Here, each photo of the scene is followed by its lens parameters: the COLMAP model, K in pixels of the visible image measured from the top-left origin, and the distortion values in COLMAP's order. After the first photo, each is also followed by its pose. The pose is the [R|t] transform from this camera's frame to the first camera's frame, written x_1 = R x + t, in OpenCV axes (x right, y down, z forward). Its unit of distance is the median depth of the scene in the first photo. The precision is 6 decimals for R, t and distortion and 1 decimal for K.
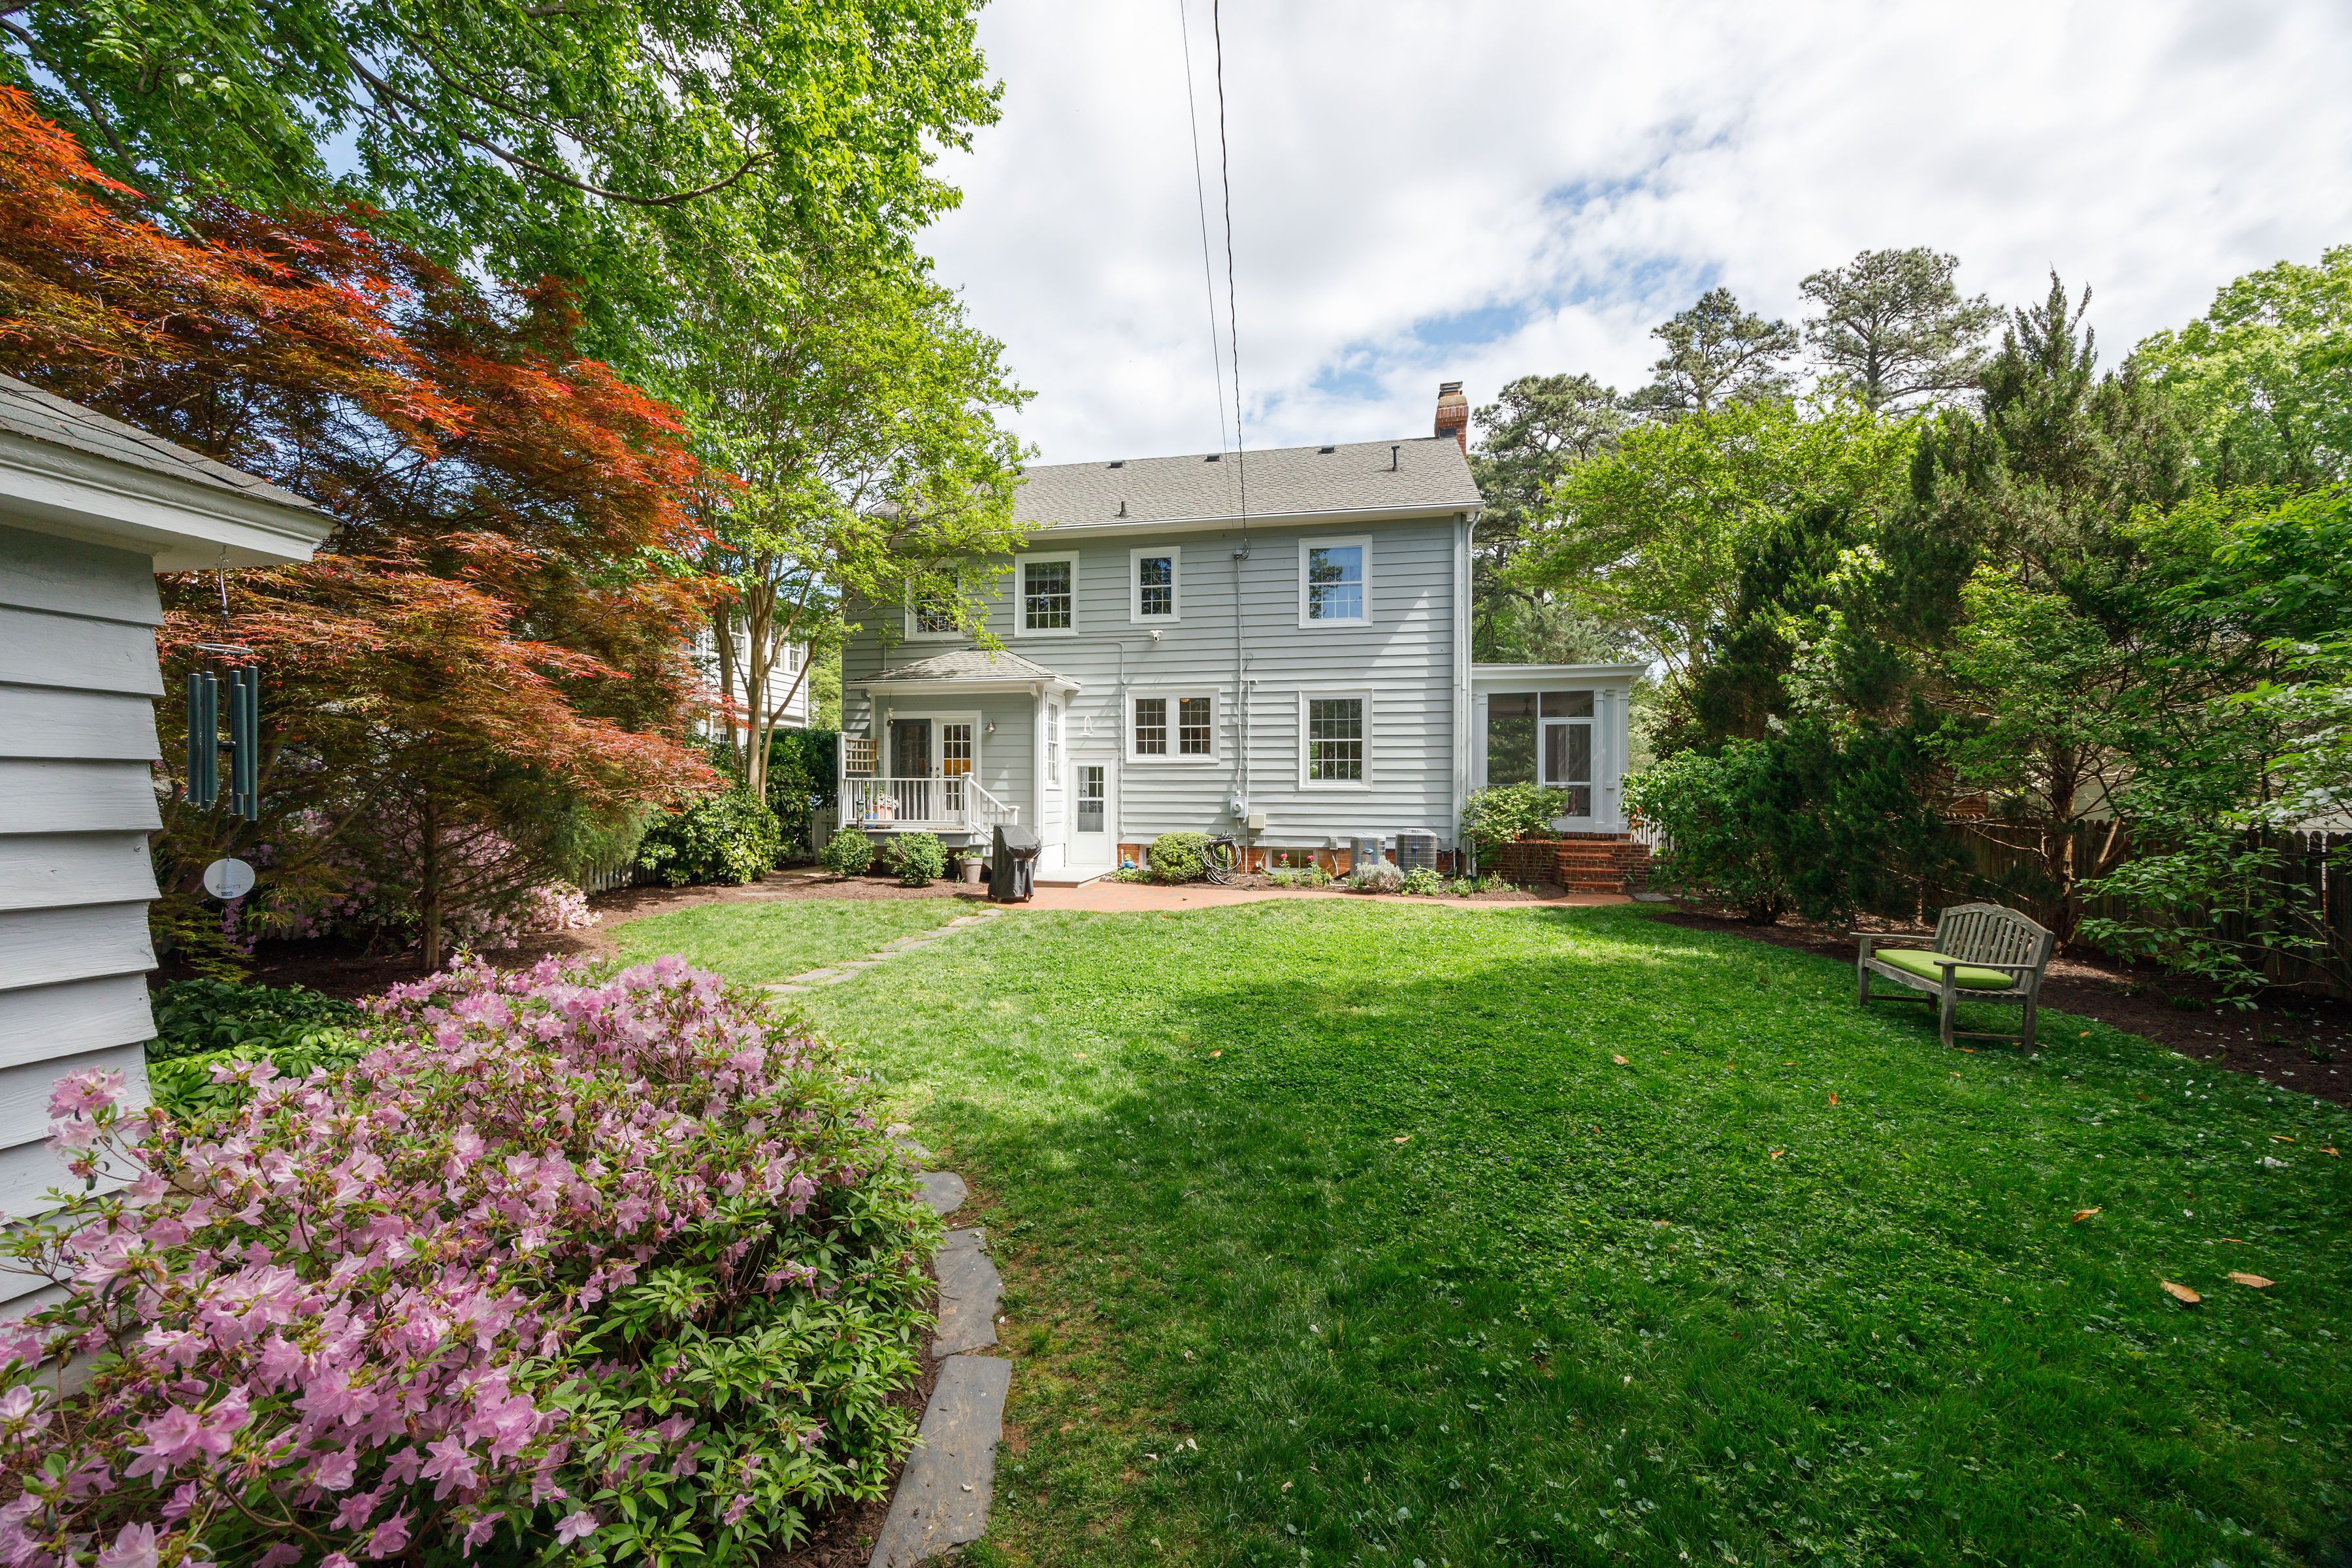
lens RADIAL K [[944.8, 0, 1171.0], [0, 944.8, 791.7], [0, 0, 1]] dist [0.001945, 0.000118]
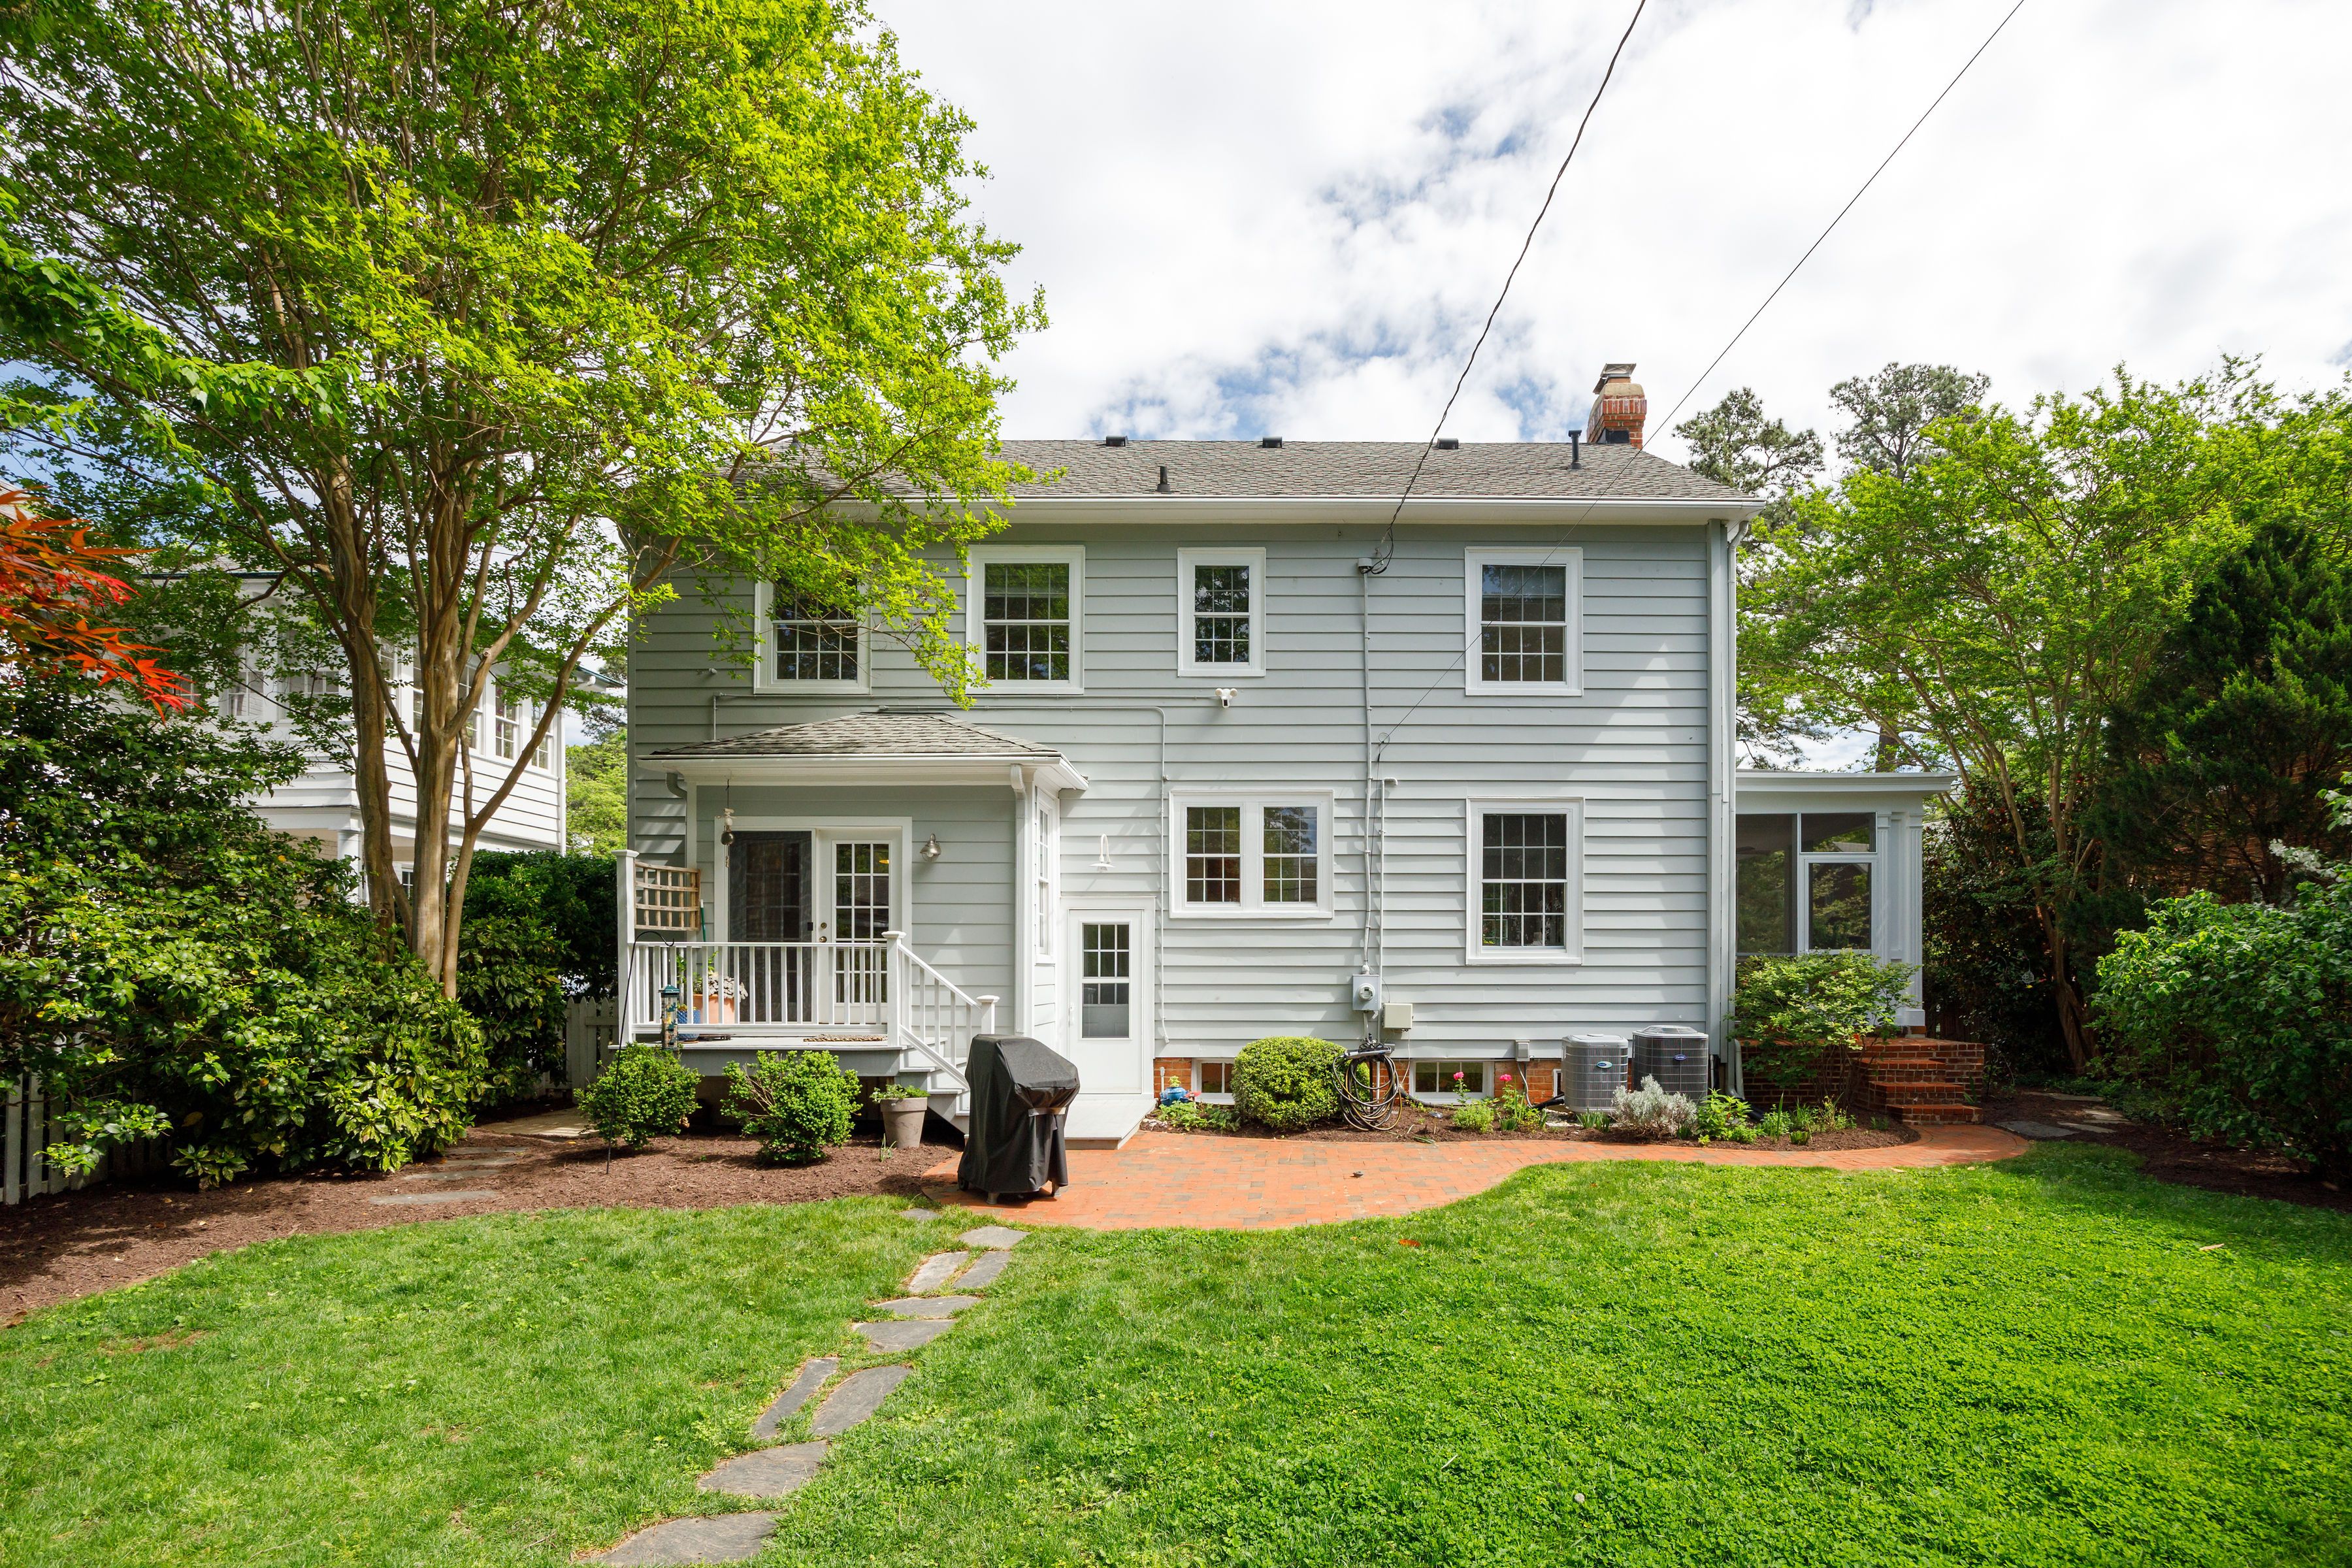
lens RADIAL K [[1053.7, 0, 1270.2], [0, 1053.7, 959.3], [0, 0, 1]] dist [-0.012047, -0.000161]
pose [[0.976962, -0.001897, 0.213404, -0.128402], [0.003716, 0.999960, -0.008121, 0.000854], [-0.213380, 0.008727, 0.976930, 0.369472]]
